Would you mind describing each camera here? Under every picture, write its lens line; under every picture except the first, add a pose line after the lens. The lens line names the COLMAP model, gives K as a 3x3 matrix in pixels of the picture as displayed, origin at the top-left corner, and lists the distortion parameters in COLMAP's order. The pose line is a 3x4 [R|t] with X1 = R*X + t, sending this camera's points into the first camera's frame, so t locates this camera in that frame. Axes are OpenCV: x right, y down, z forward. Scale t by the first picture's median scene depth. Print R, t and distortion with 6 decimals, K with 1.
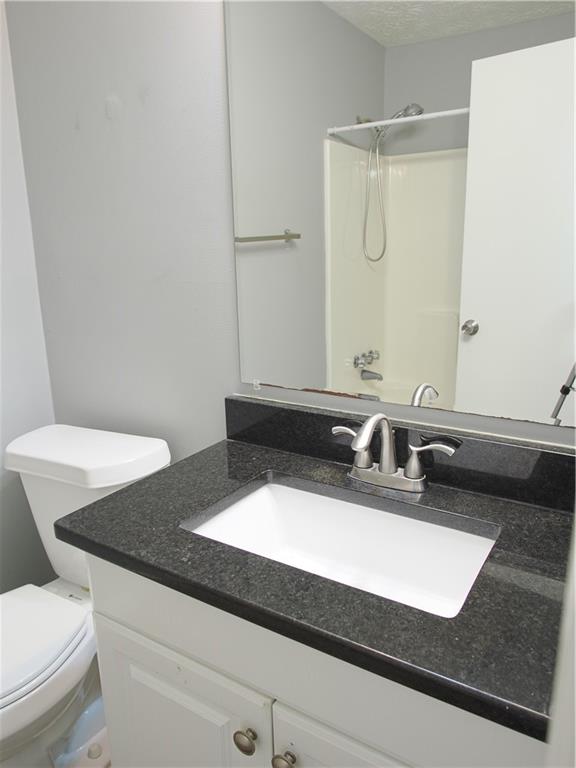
lens RADIAL K [[564.4, 0, 287.7], [0, 564.4, 381.1], [0, 0, 1]] dist [-0.035450, 0.009990]
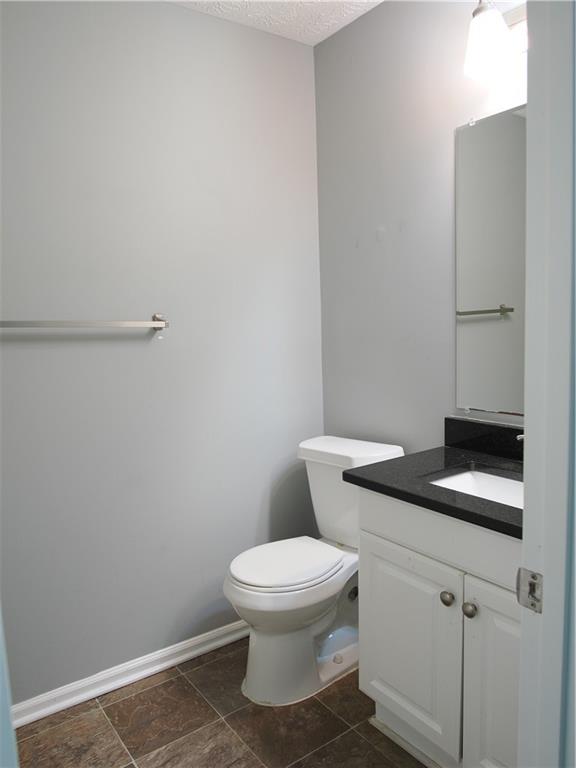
lens RADIAL K [[564.4, 0, 290.2], [0, 564.4, 382.1], [0, 0, 1]] dist [-0.035450, 0.009990]
pose [[0.928915, 0.032967, -0.368823, 0.055305], [-0.078608, 0.990883, -0.109413, 0.131860], [0.361854, 0.130628, 0.923038, -0.532033]]
